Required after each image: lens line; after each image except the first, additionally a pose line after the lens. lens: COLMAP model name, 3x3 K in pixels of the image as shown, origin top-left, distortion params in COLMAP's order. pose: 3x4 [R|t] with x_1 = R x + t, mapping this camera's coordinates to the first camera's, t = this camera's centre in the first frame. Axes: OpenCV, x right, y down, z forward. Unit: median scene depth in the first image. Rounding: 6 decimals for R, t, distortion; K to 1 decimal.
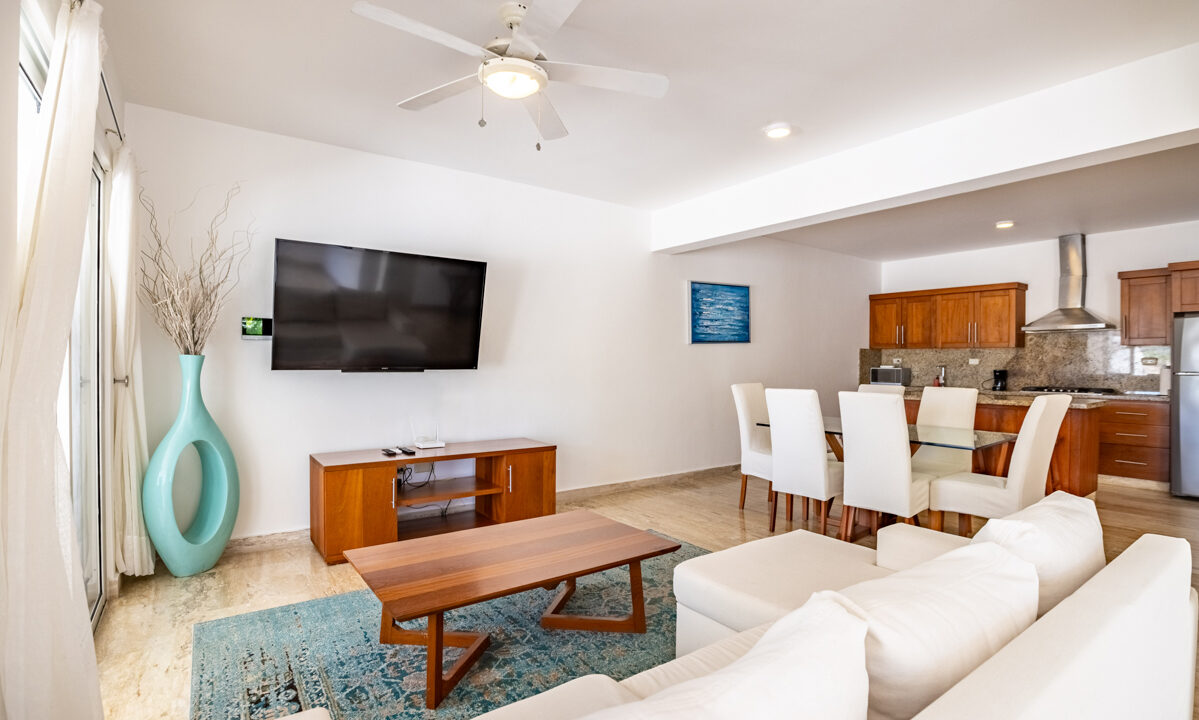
lens RADIAL K [[558.2, 0, 599.5], [0, 558.2, 360.0], [0, 0, 1]] dist [0.000450, 0.000618]
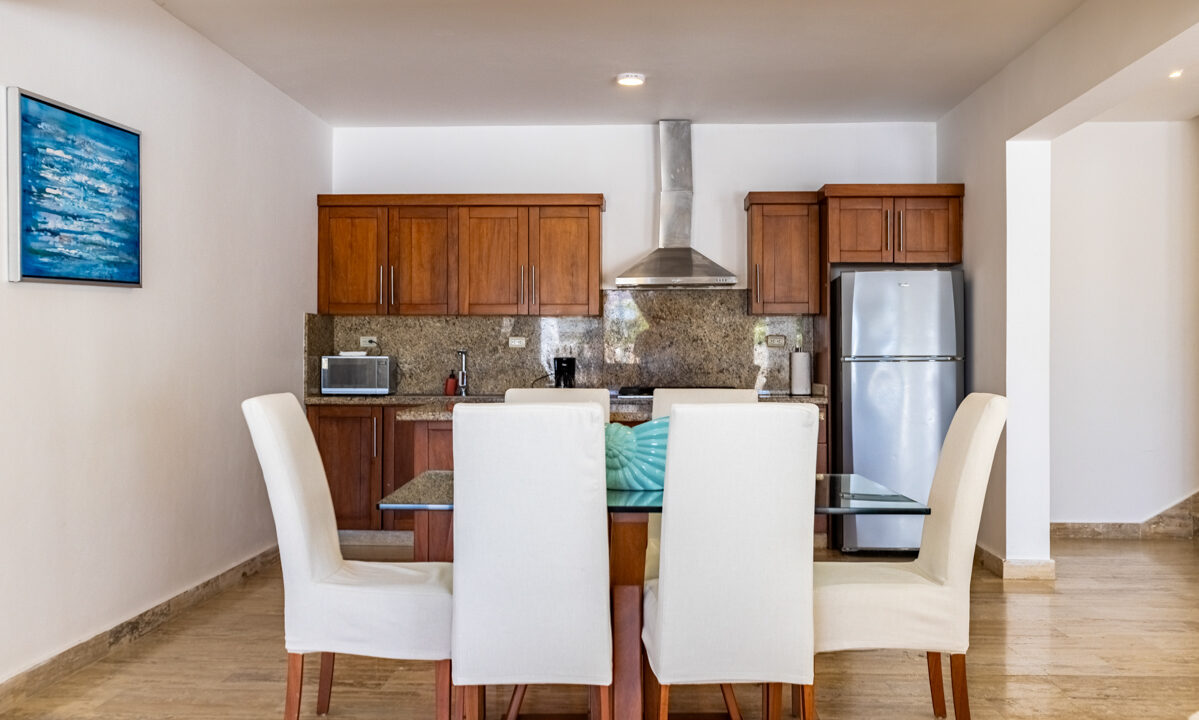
lens RADIAL K [[1186.6, 0, 572.9], [0, 1186.6, 357.8], [0, 0, 1]] dist [-0.013217, -0.017411]
pose [[0.641026, -0.005741, 0.767497, -0.146646], [-0.000318, 0.999970, 0.007745, 0.009291], [-0.767519, -0.005208, 0.641005, 0.282350]]
